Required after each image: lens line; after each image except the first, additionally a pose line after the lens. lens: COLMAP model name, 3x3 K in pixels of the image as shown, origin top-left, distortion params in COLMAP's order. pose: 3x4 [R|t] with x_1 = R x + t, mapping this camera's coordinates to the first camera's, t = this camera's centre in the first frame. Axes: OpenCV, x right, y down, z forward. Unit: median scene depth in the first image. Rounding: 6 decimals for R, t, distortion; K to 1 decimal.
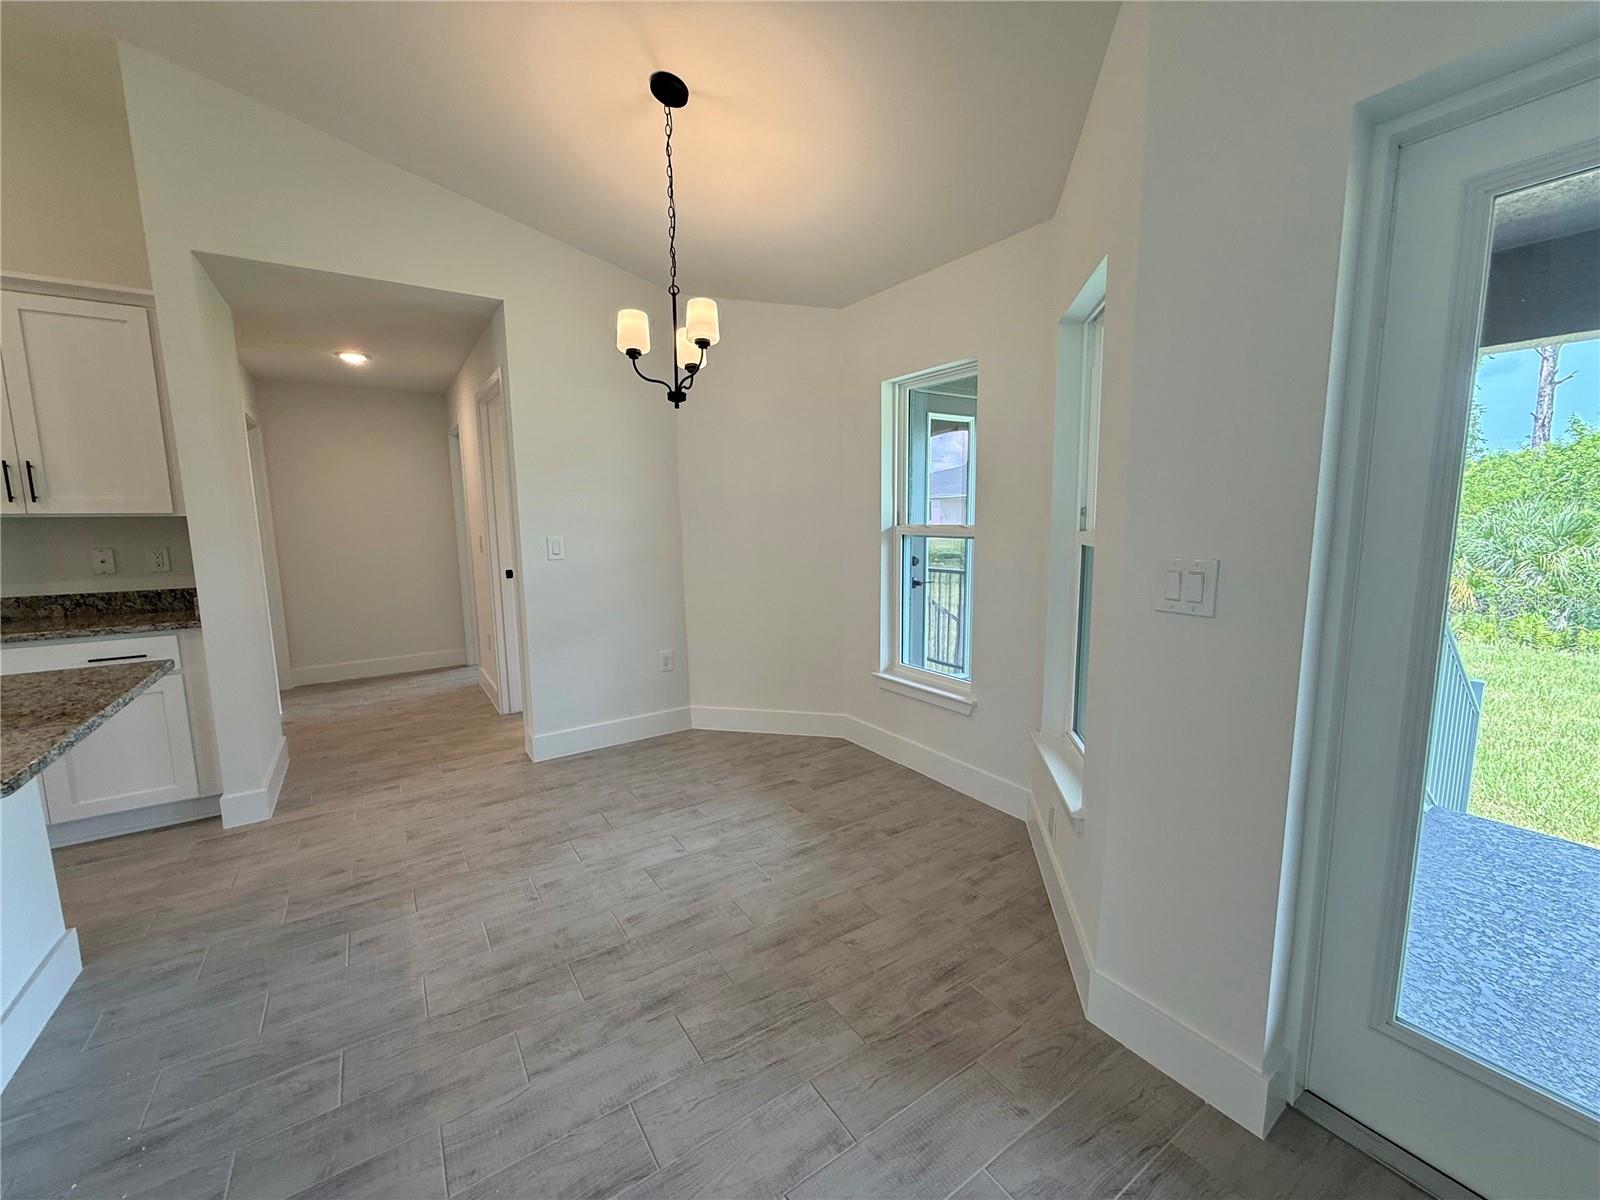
lens RADIAL K [[638.2, 0, 800.0], [0, 638.2, 600.0], [0, 0, 1]] dist [0.000658, 0.000074]
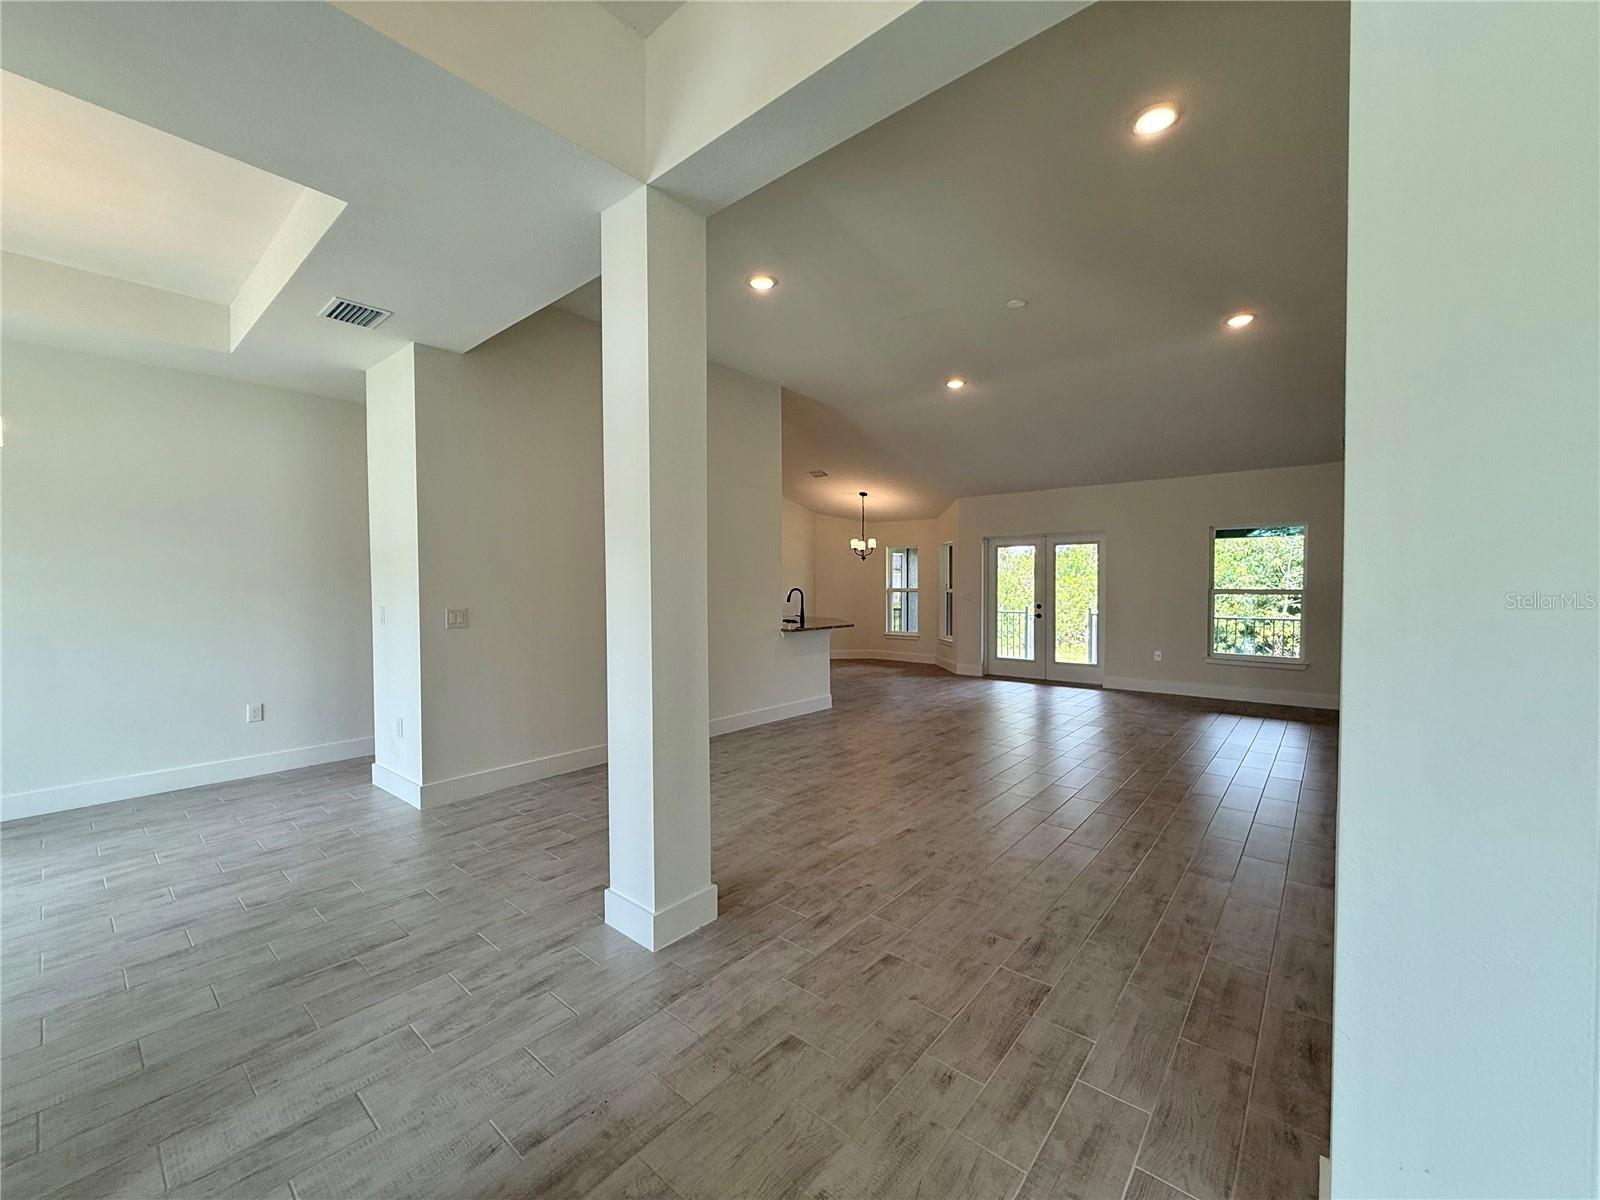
lens RADIAL K [[638.2, 0, 800.0], [0, 638.2, 600.0], [0, 0, 1]] dist [0.000658, 0.000074]
pose [[0.957917, 0.007375, 0.286950, -1.400979], [0.022623, 0.994620, -0.101086, 0.301037], [-0.286152, 0.103324, 0.952597, -2.271427]]
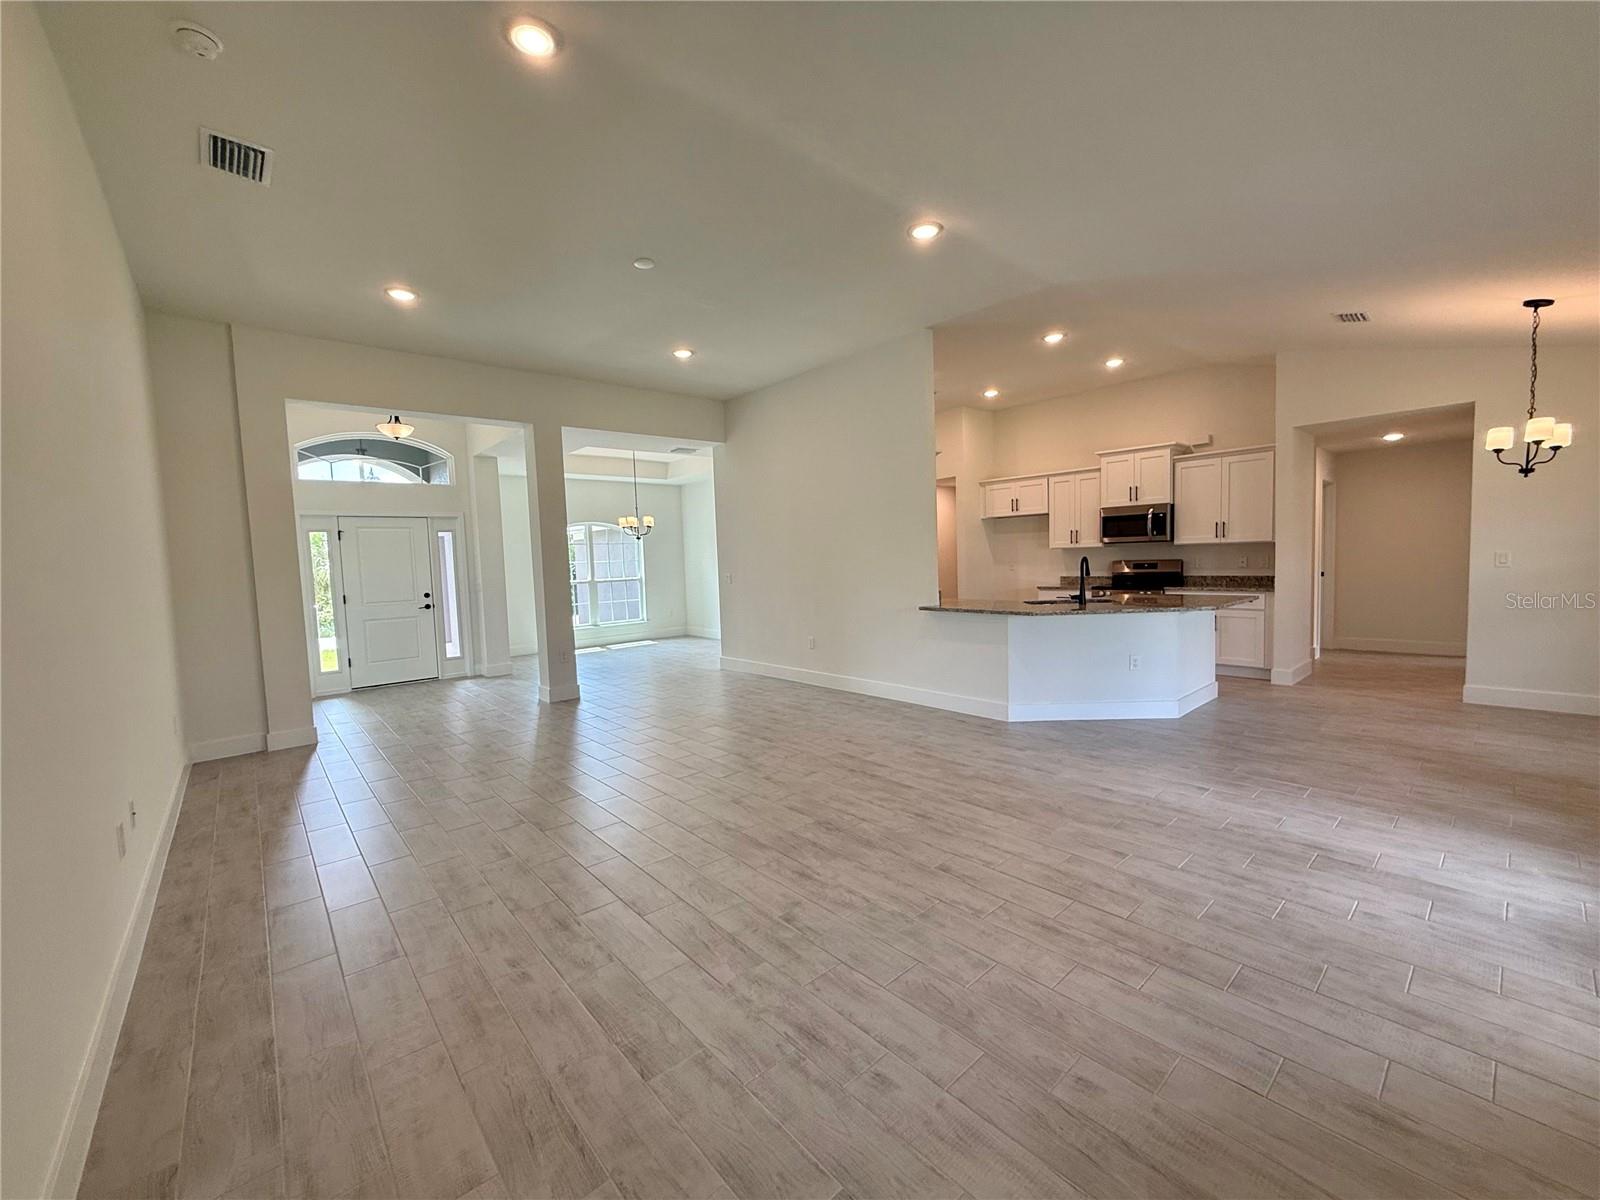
lens RADIAL K [[638.2, 0, 800.0], [0, 638.2, 600.0], [0, 0, 1]] dist [0.000658, 0.000074]
pose [[0.137288, 0.074402, -0.987733, 0.956025], [-0.094349, 0.993623, 0.061732, 0.083029], [0.986027, 0.084717, 0.143432, -0.876138]]
